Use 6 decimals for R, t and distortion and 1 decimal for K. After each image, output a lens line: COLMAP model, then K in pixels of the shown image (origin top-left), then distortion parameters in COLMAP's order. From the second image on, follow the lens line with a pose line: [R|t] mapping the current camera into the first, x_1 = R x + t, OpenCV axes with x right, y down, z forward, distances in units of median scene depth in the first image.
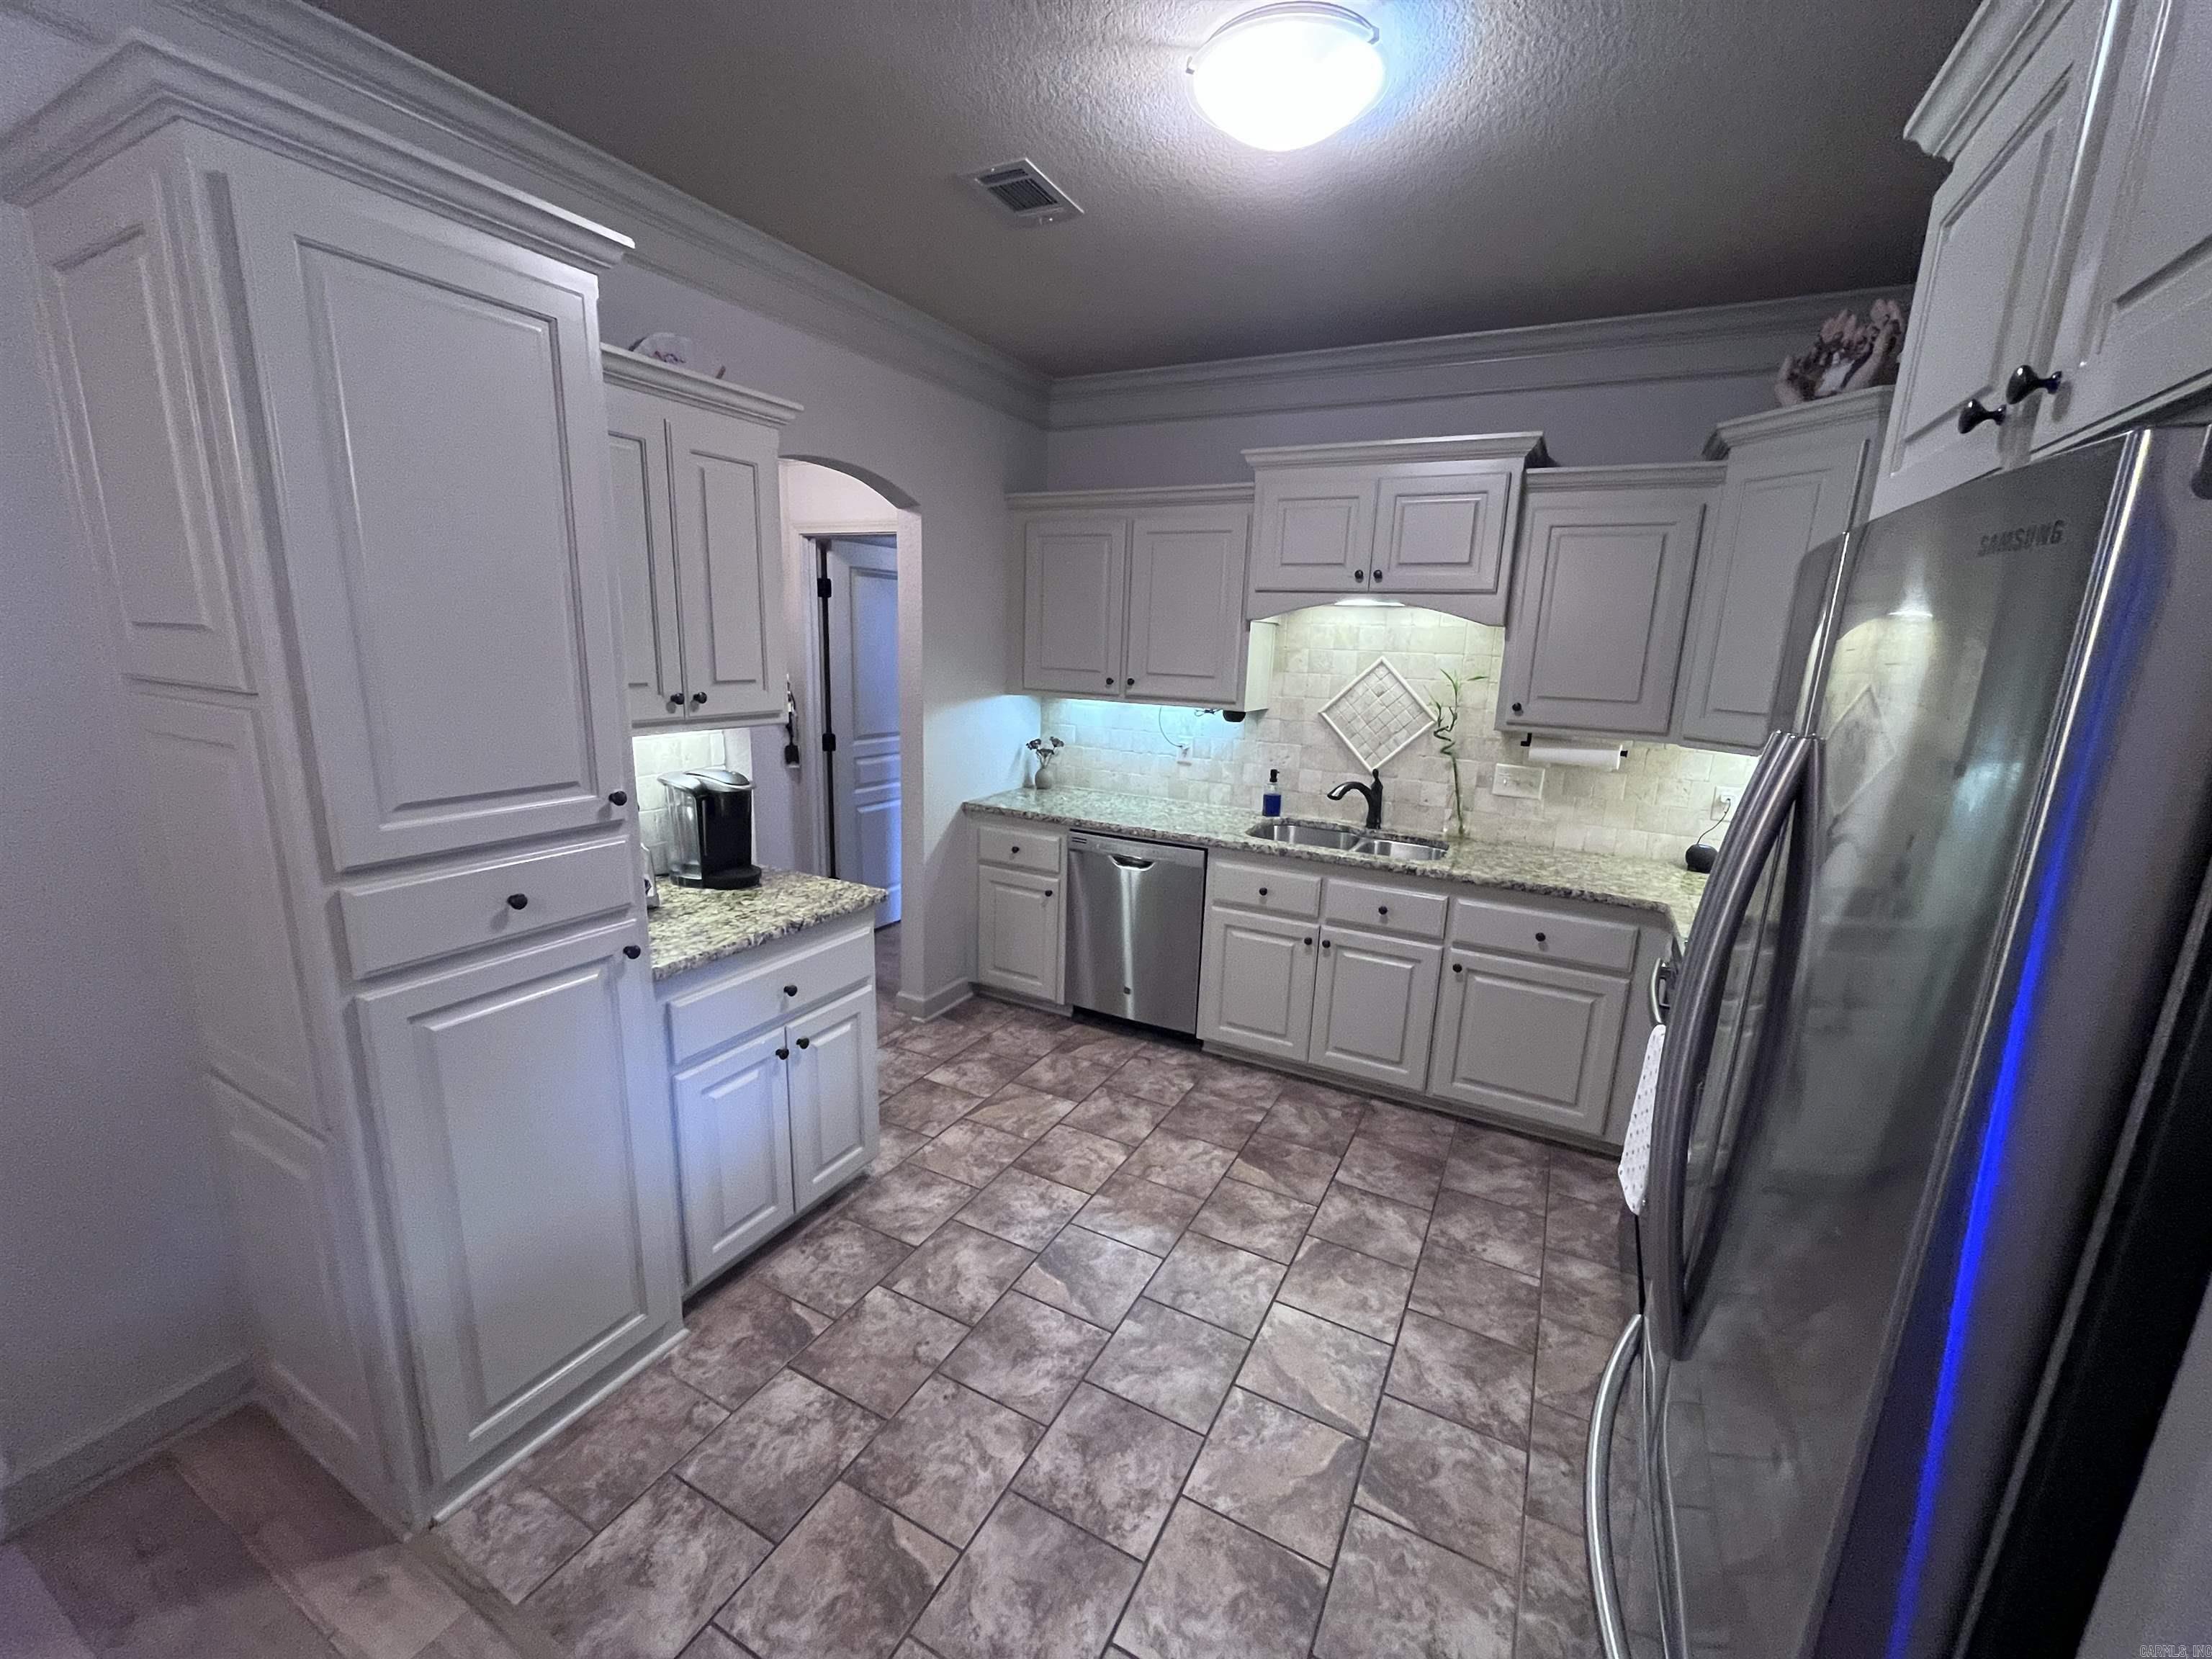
lens RADIAL K [[893.3, 0, 1106.0], [0, 893.3, 829.5], [0, 0, 1]] dist [-0.002280, 0.000035]
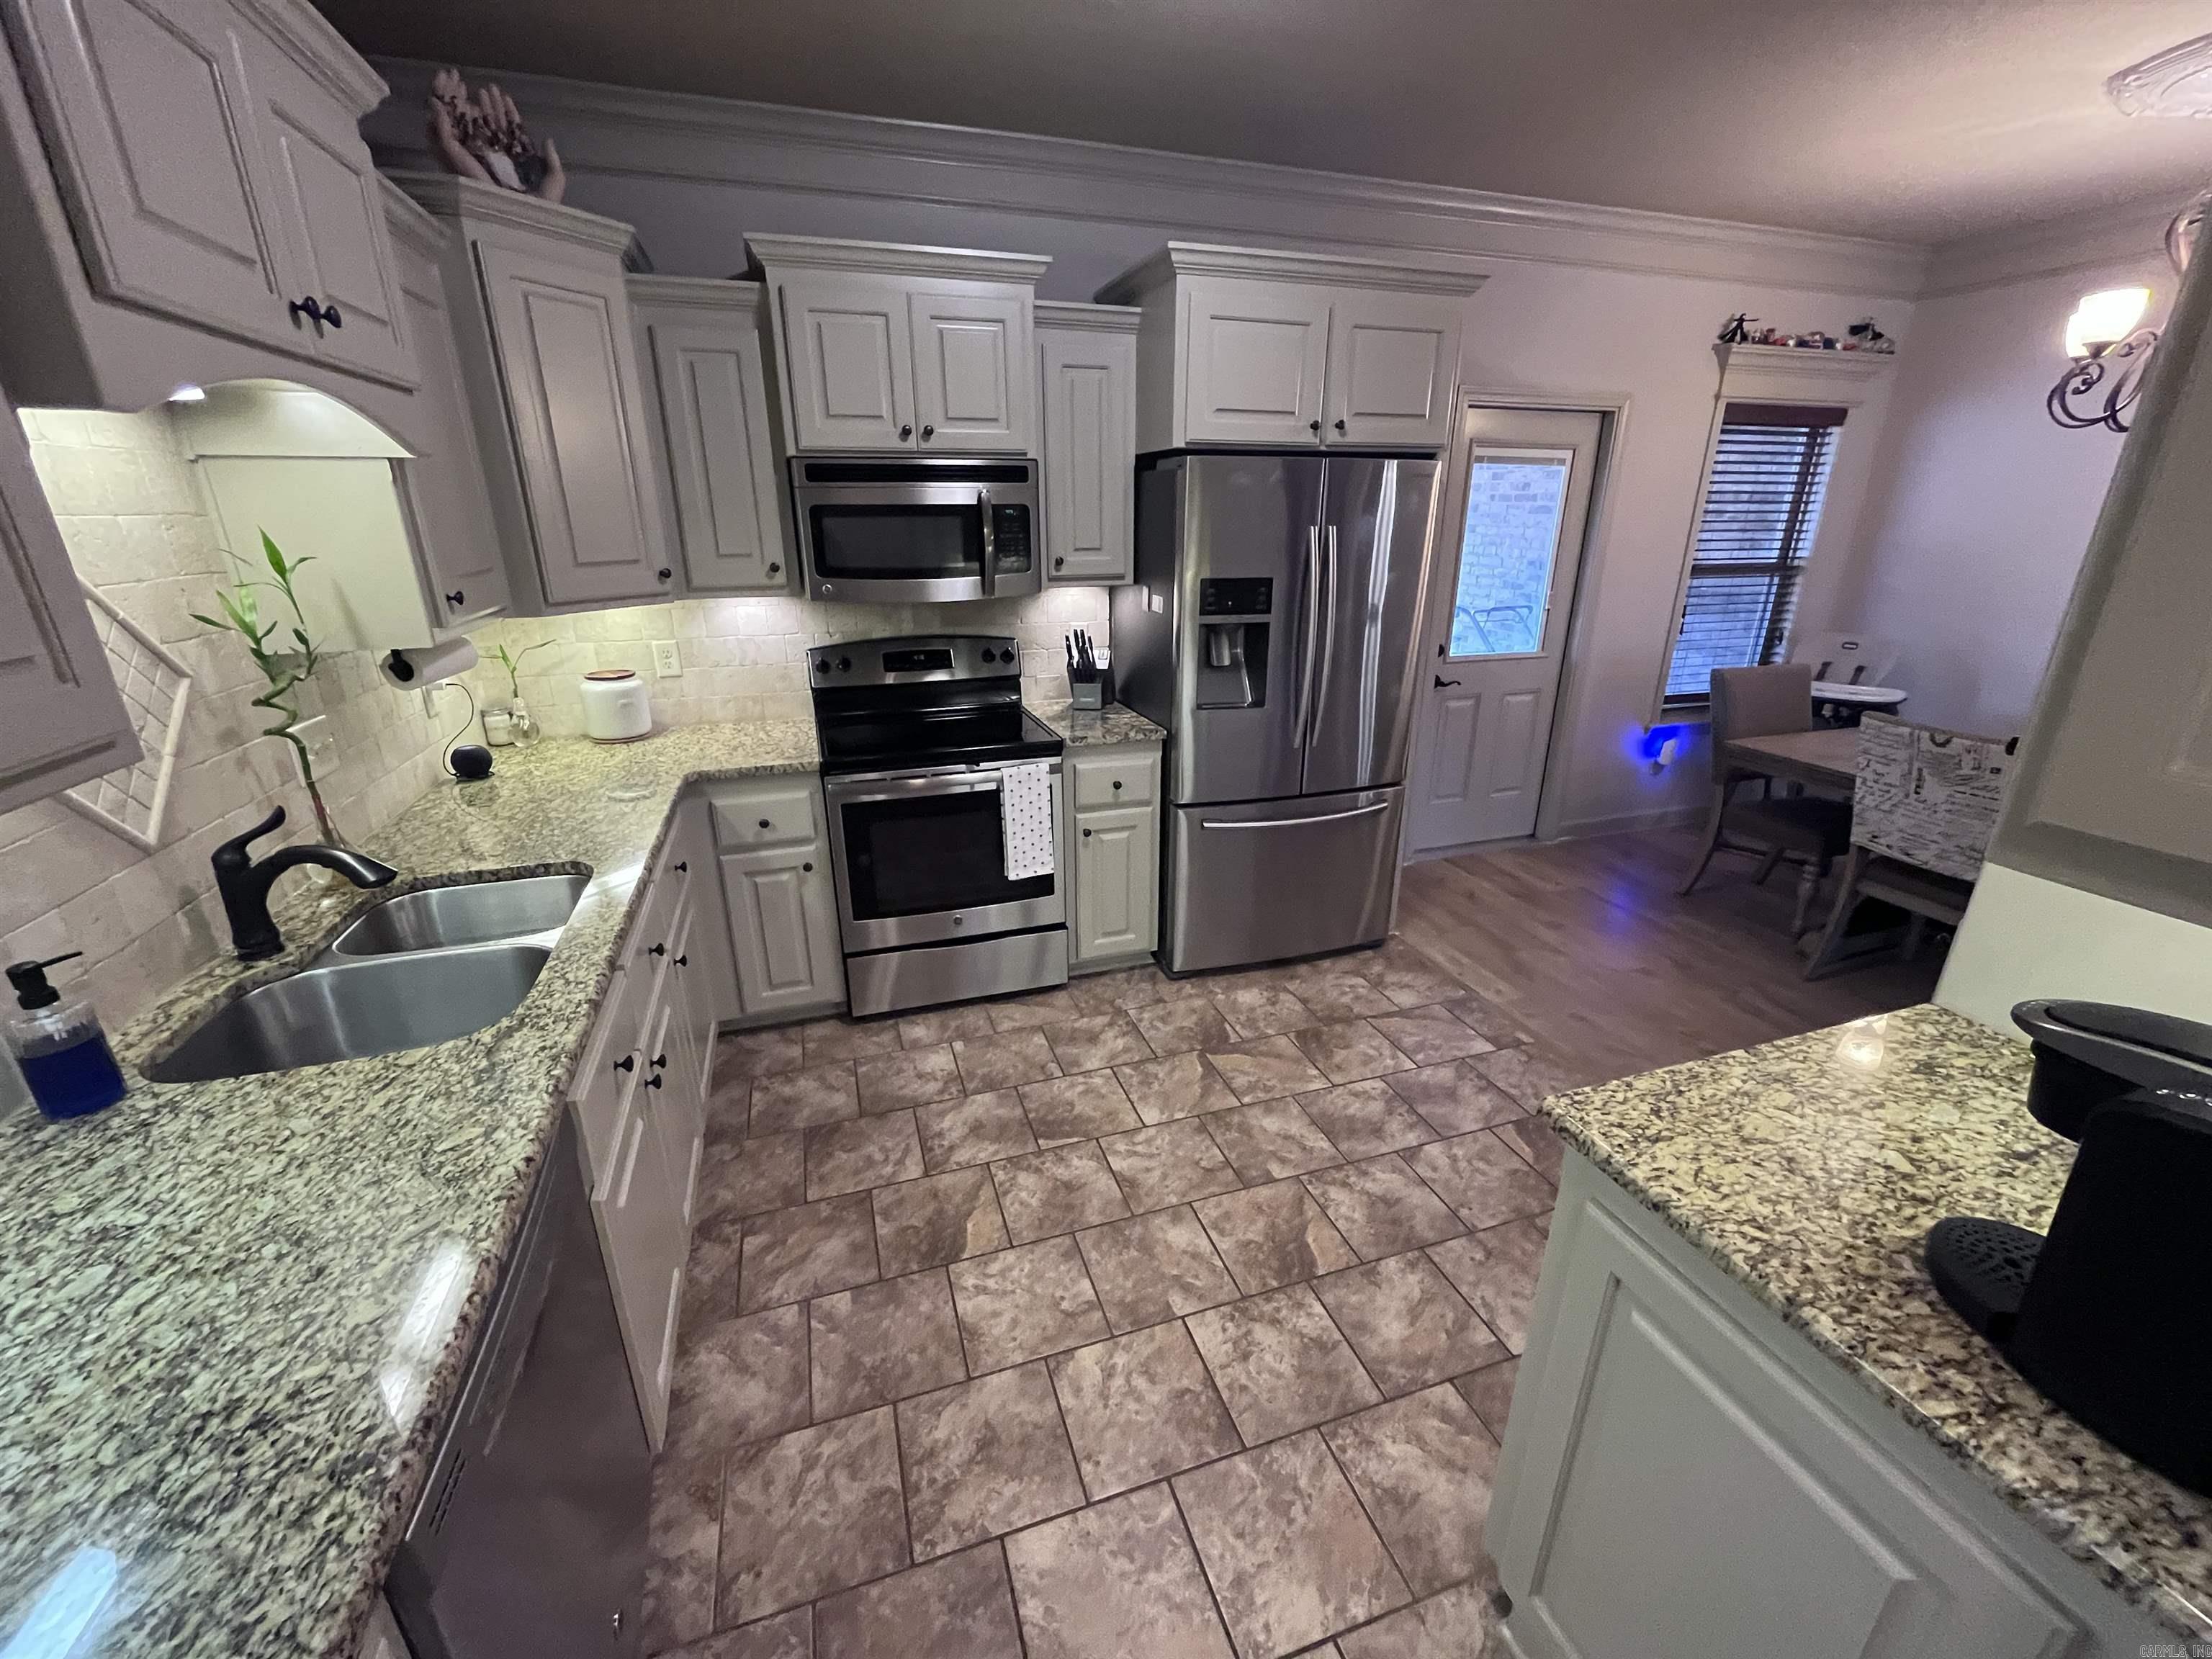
lens RADIAL K [[893.3, 0, 1106.0], [0, 893.3, 829.5], [0, 0, 1]] dist [-0.002280, 0.000035]
pose [[-0.722088, -0.264751, 0.639137, -0.346217], [0.124807, 0.858860, 0.496772, -0.304563], [-0.680450, 0.438482, -0.587130, 1.386058]]
